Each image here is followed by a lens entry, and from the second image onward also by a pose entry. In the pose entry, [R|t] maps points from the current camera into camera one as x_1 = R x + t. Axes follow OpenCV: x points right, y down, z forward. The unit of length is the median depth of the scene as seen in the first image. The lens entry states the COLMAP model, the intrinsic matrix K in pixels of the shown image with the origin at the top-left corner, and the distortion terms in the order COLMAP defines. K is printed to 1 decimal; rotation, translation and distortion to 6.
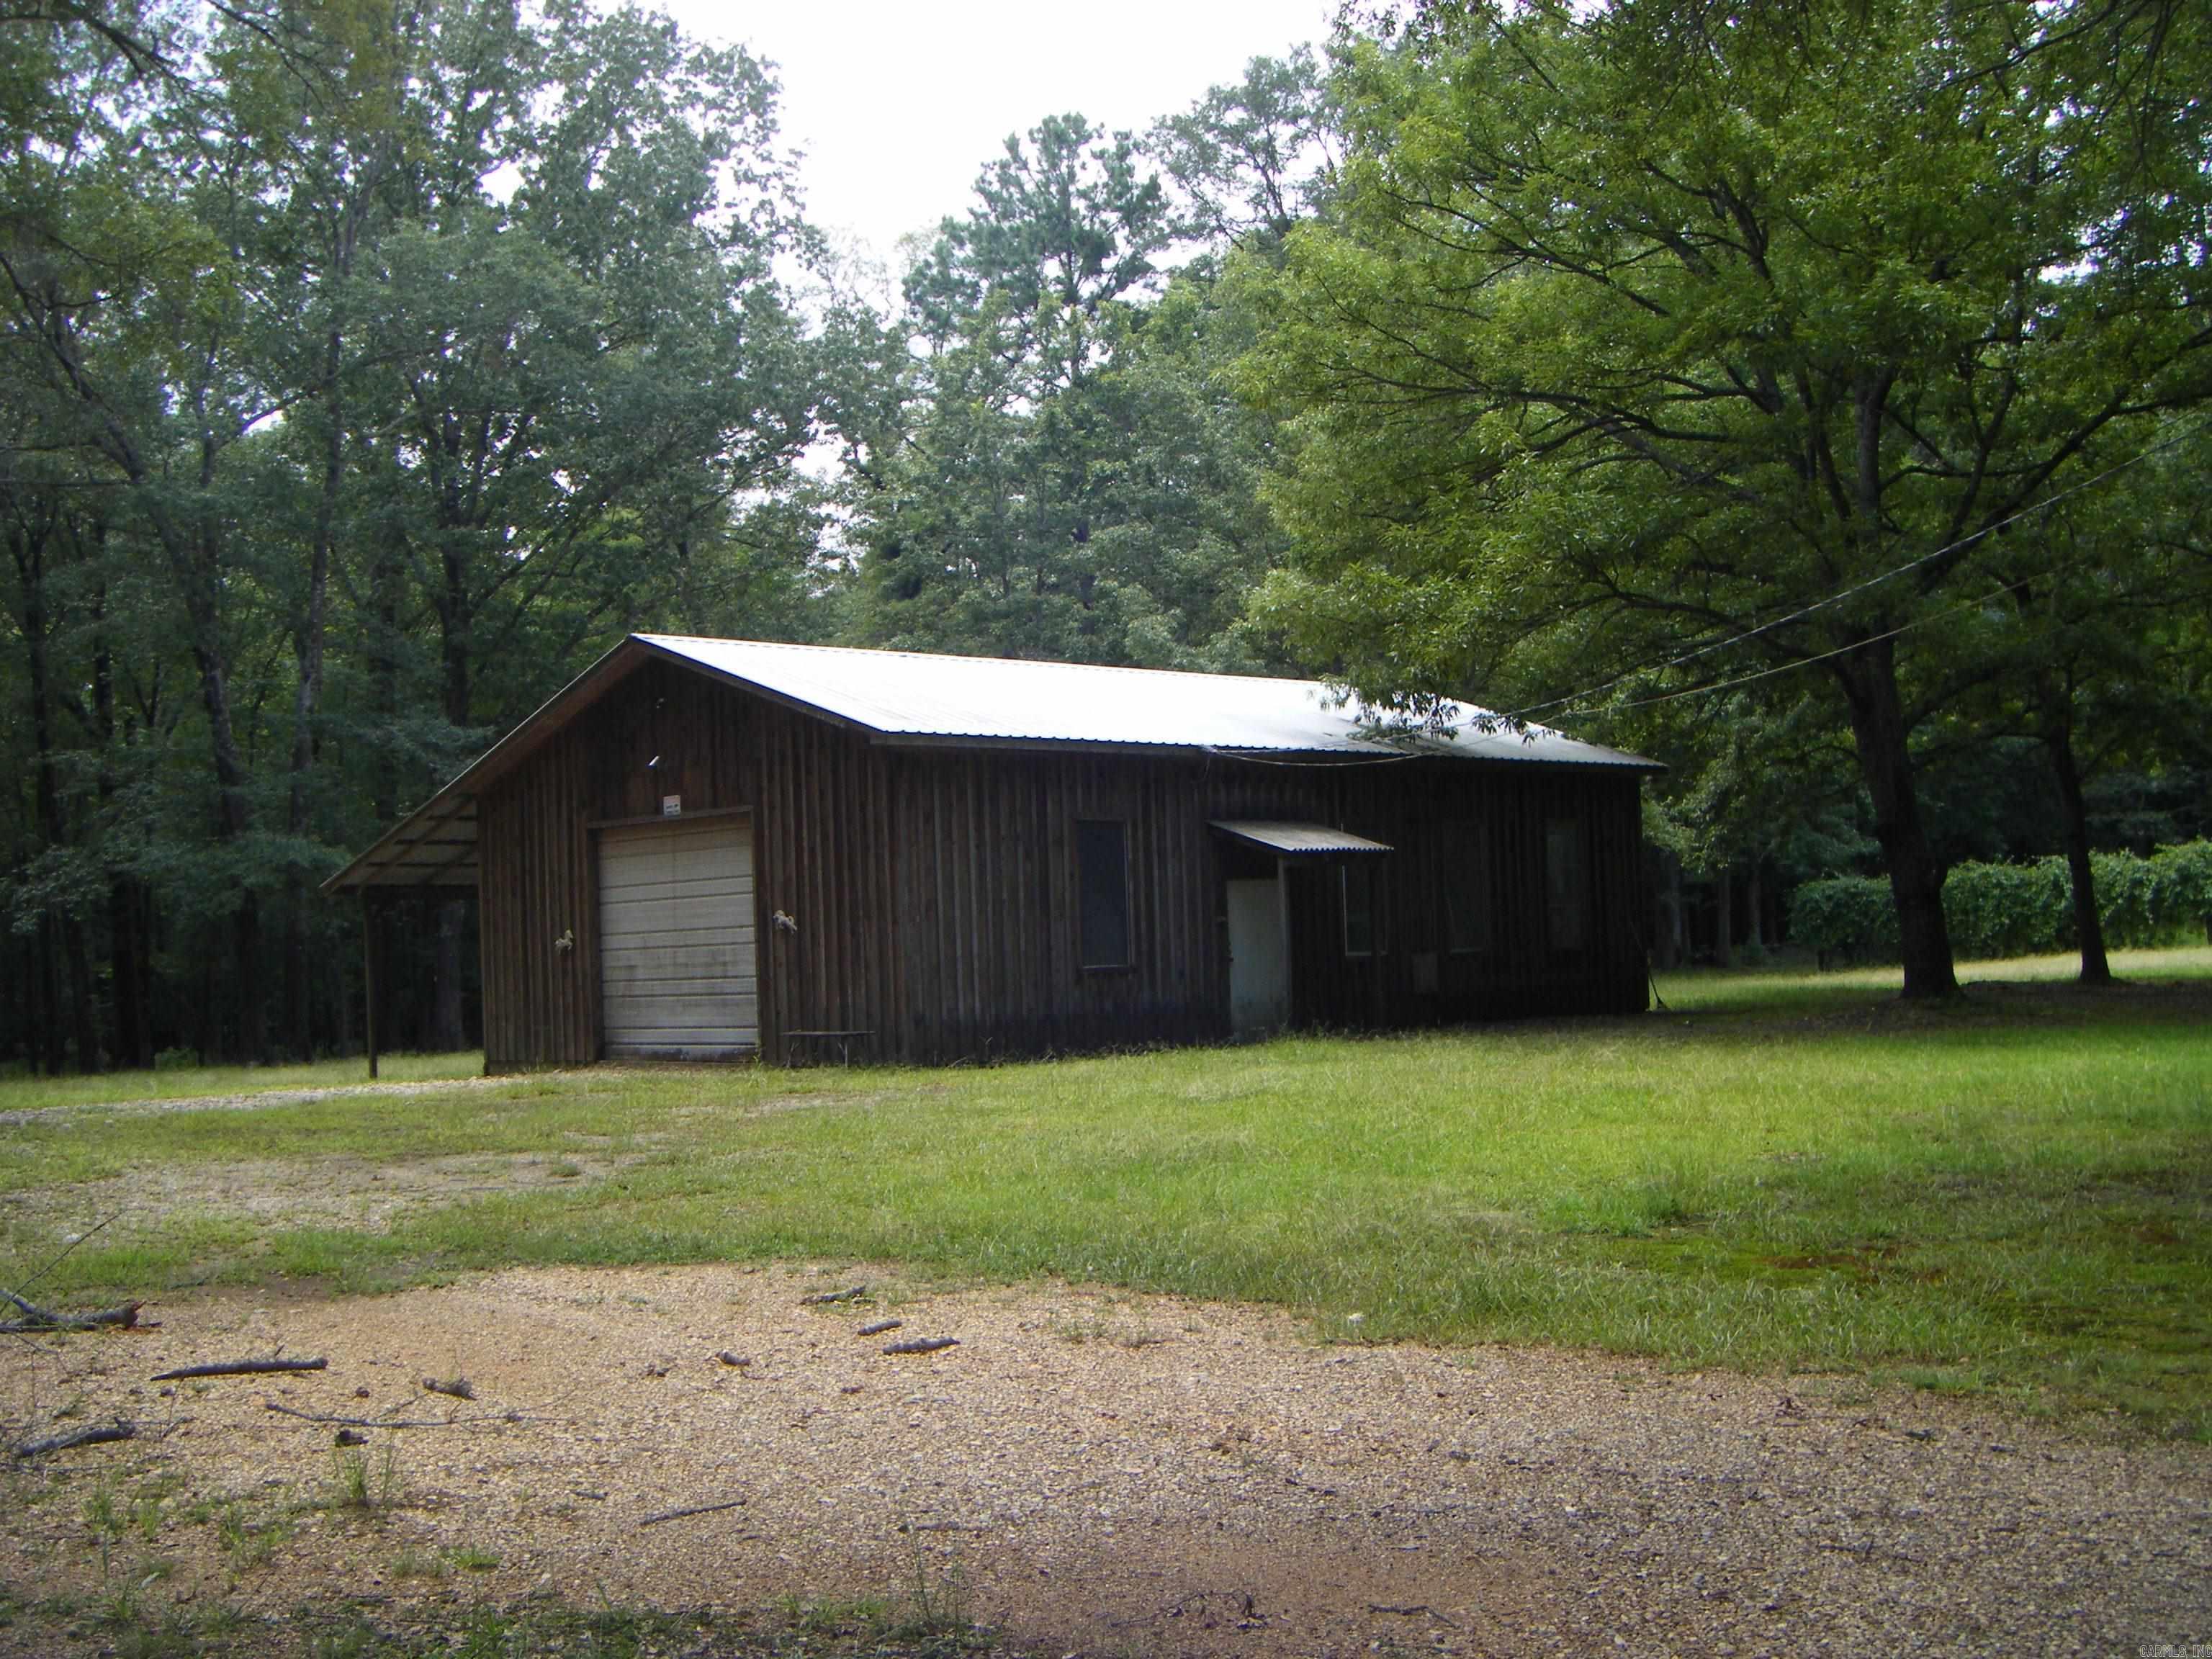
lens RADIAL K [[2449.5, 0, 1107.7], [0, 2449.5, 730.6], [0, 0, 1]] dist [-0.194172, 0.003181]
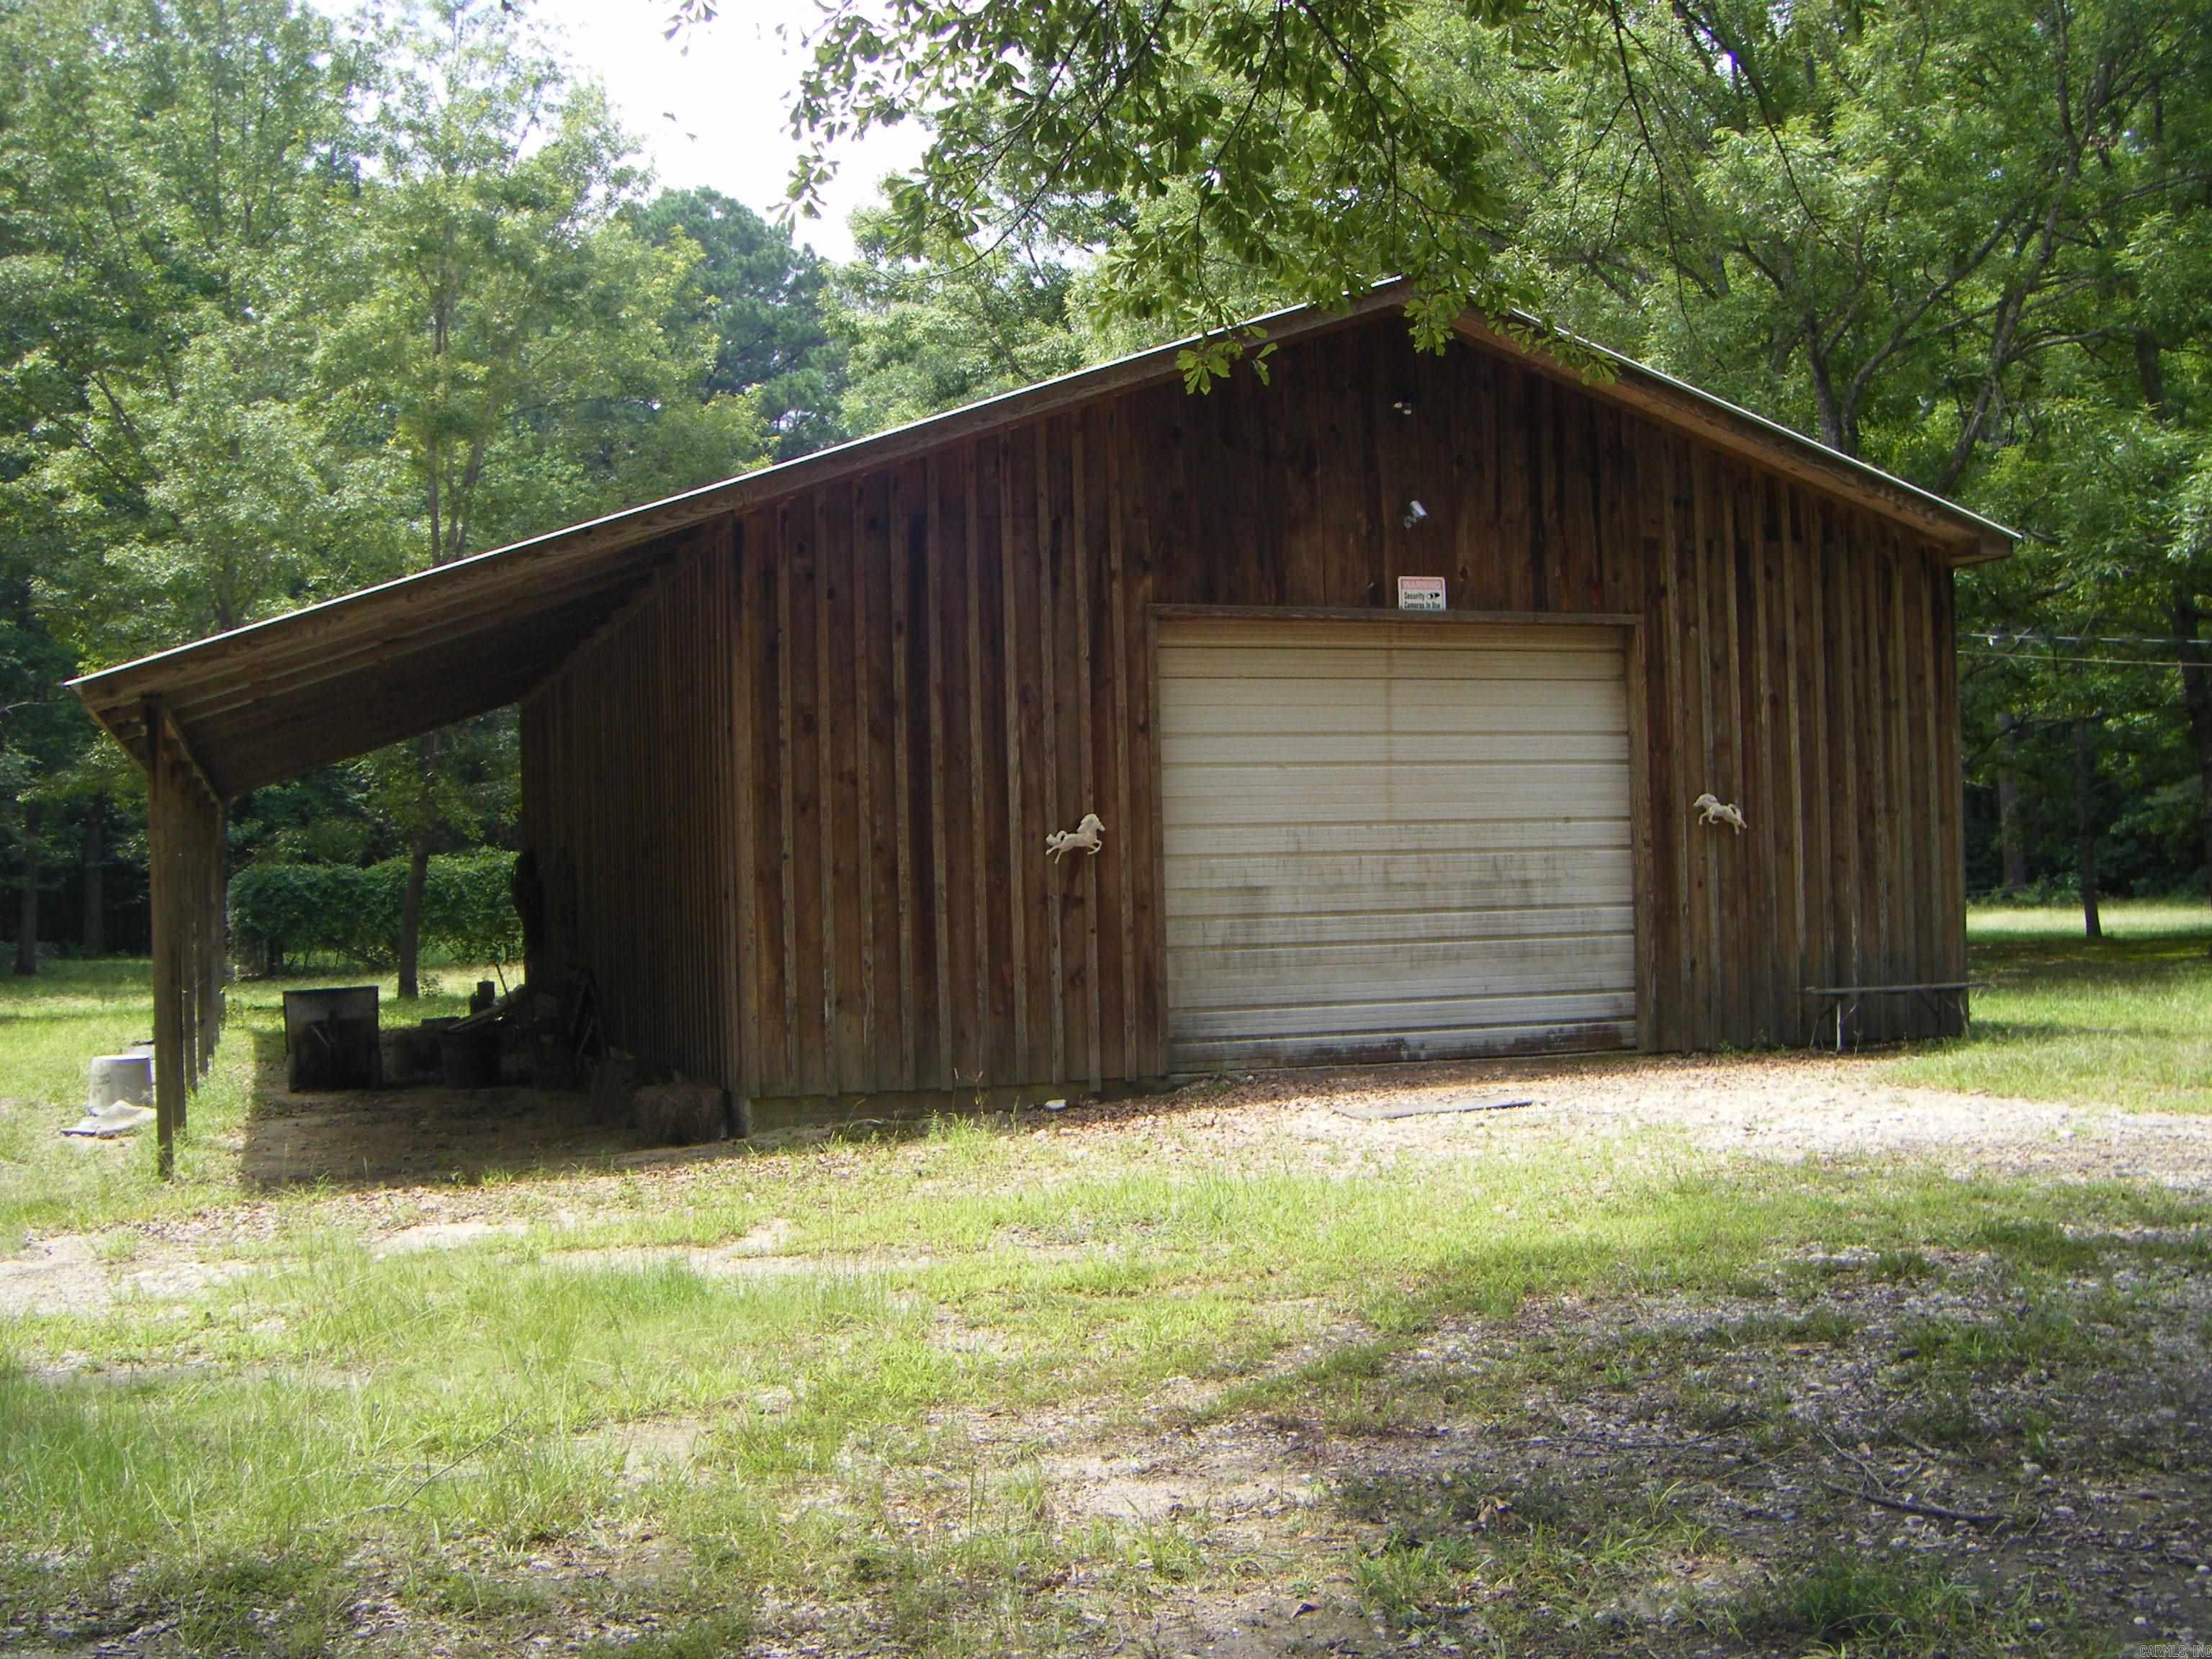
lens RADIAL K [[2434.8, 0, 1106.0], [0, 2434.8, 829.5], [0, 0, 1]] dist [-0.191457, 0.036837]
pose [[0.461306, 0.048605, 0.885909, -0.664133], [-0.076974, 0.996926, -0.014615, 0.093065], [-0.883896, -0.061450, 0.463629, 0.773853]]
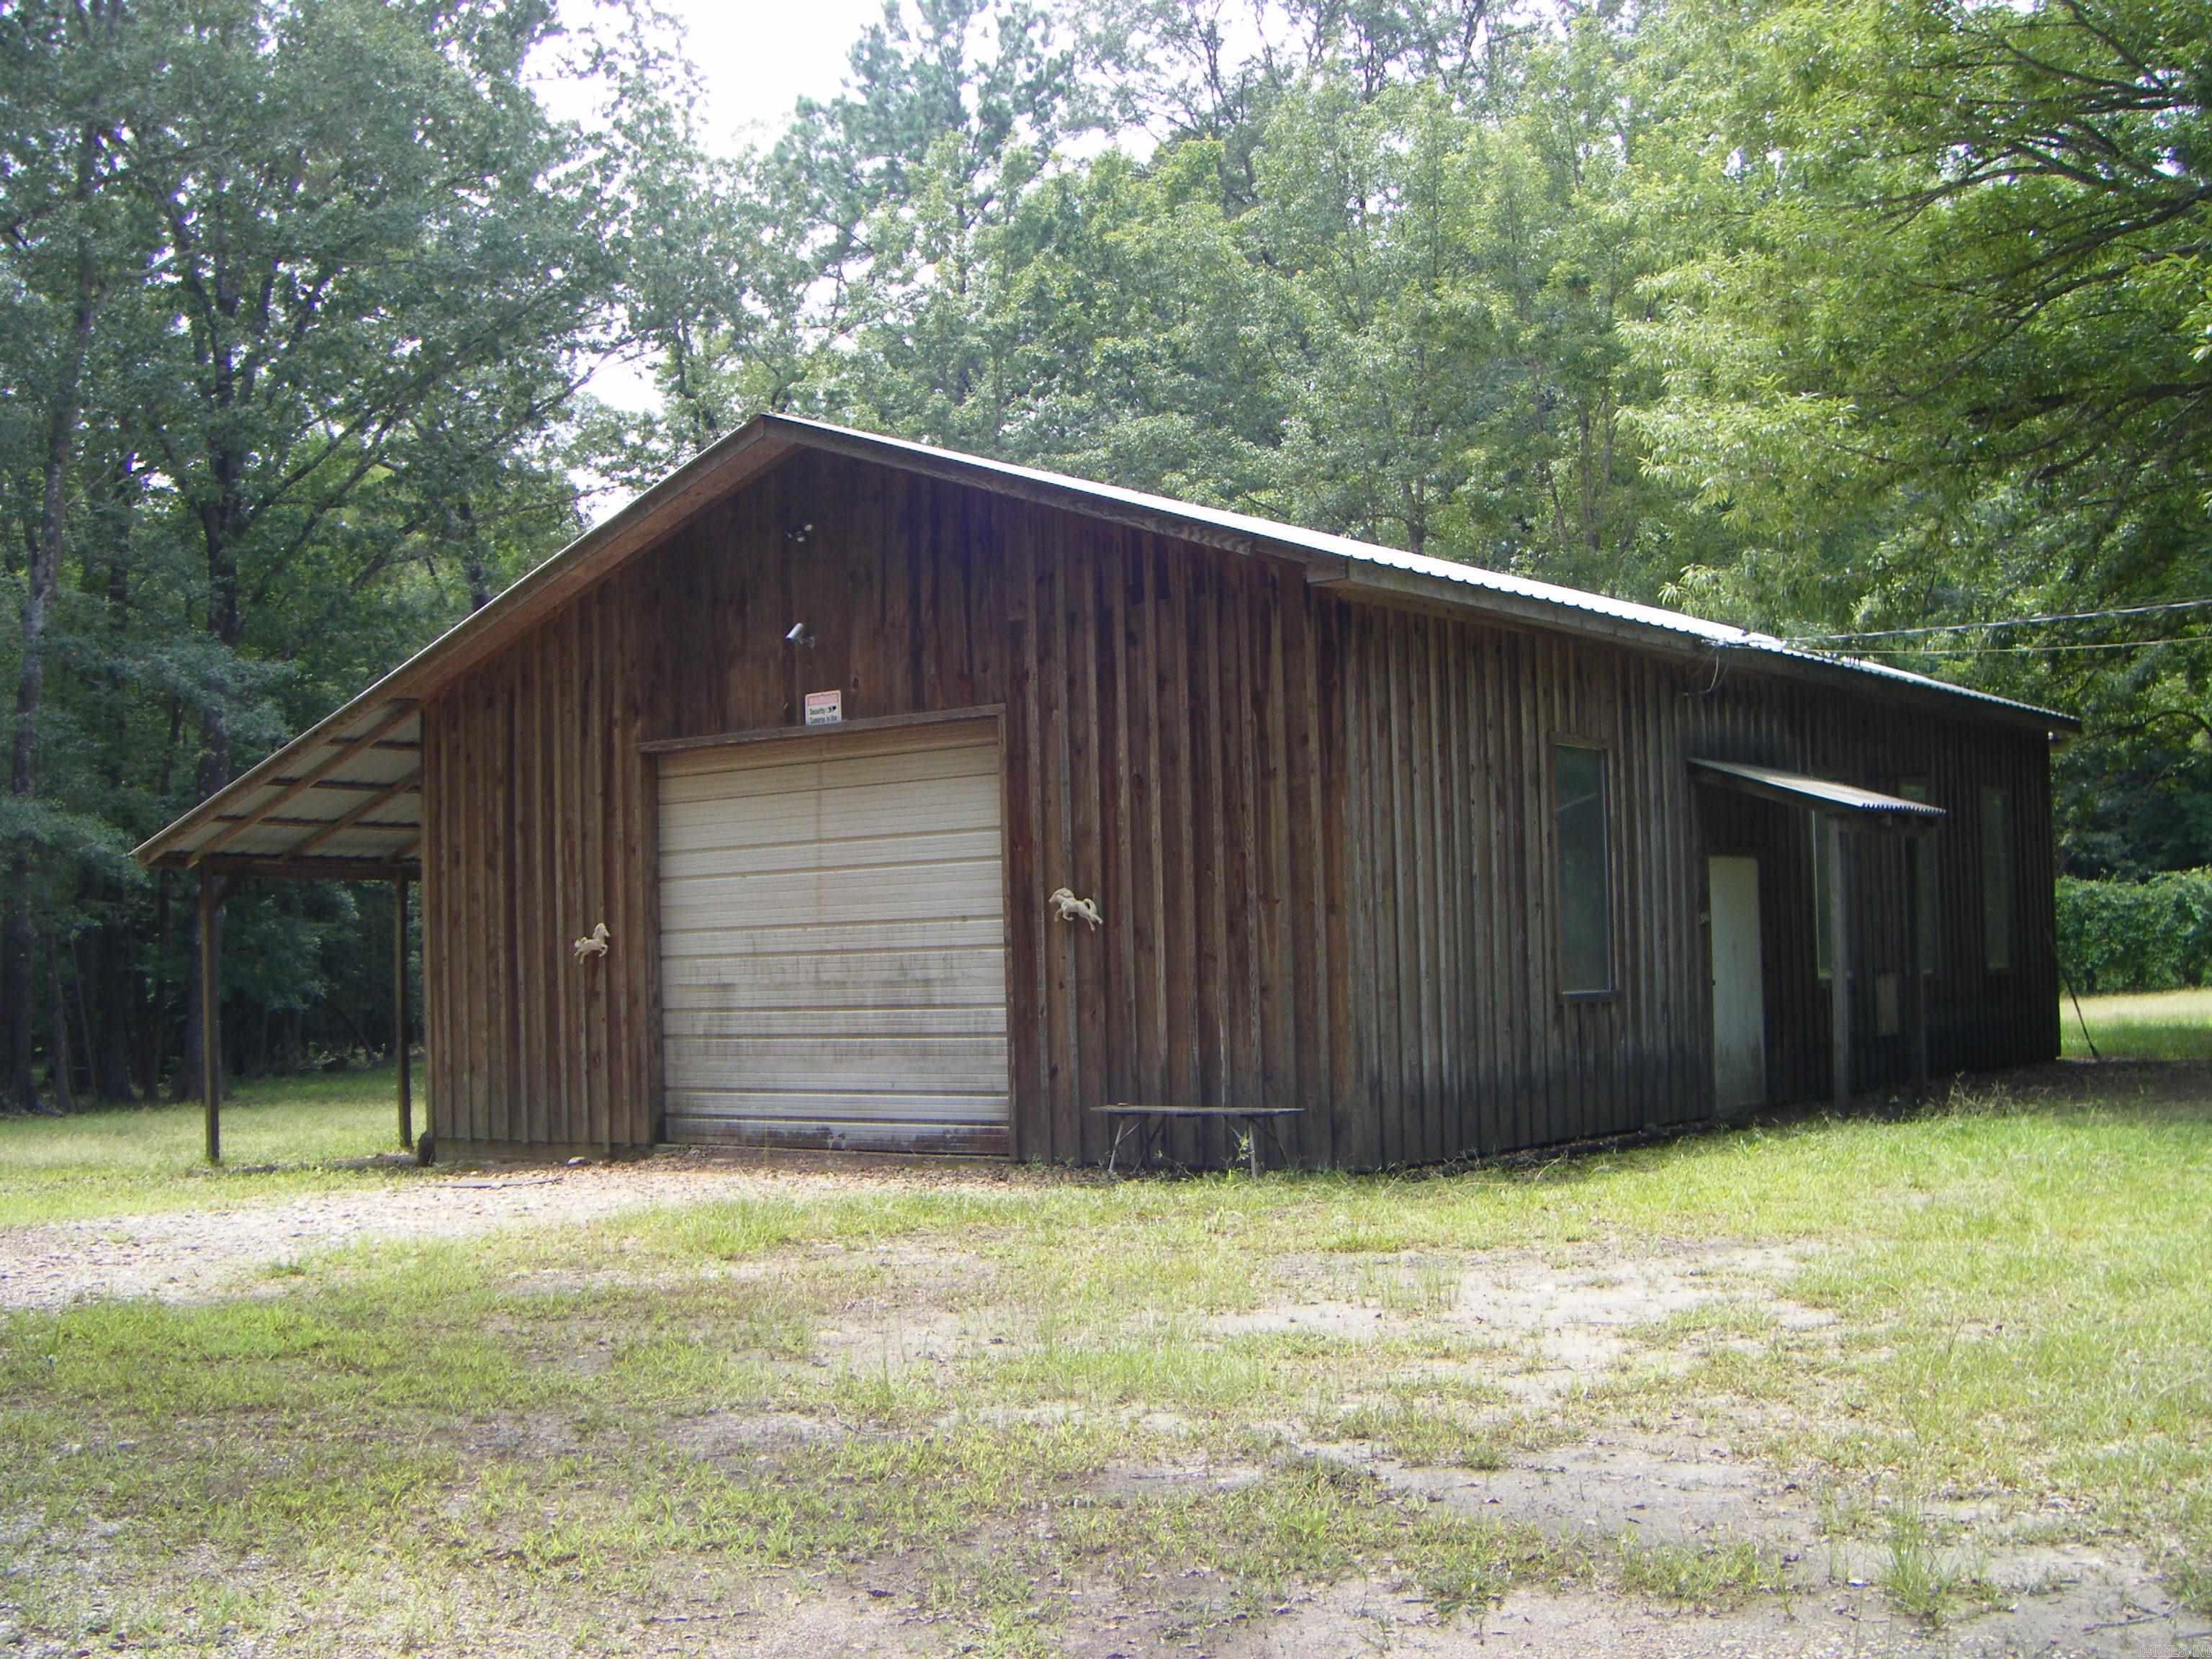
lens RADIAL K [[2434.8, 0, 1106.0], [0, 2434.8, 829.5], [0, 0, 1]] dist [-0.191457, 0.036837]
pose [[0.990082, 0.019374, 0.139145, -0.184127], [-0.023768, 0.999268, 0.029988, 0.038889], [-0.138462, -0.032997, 0.989818, 0.400253]]
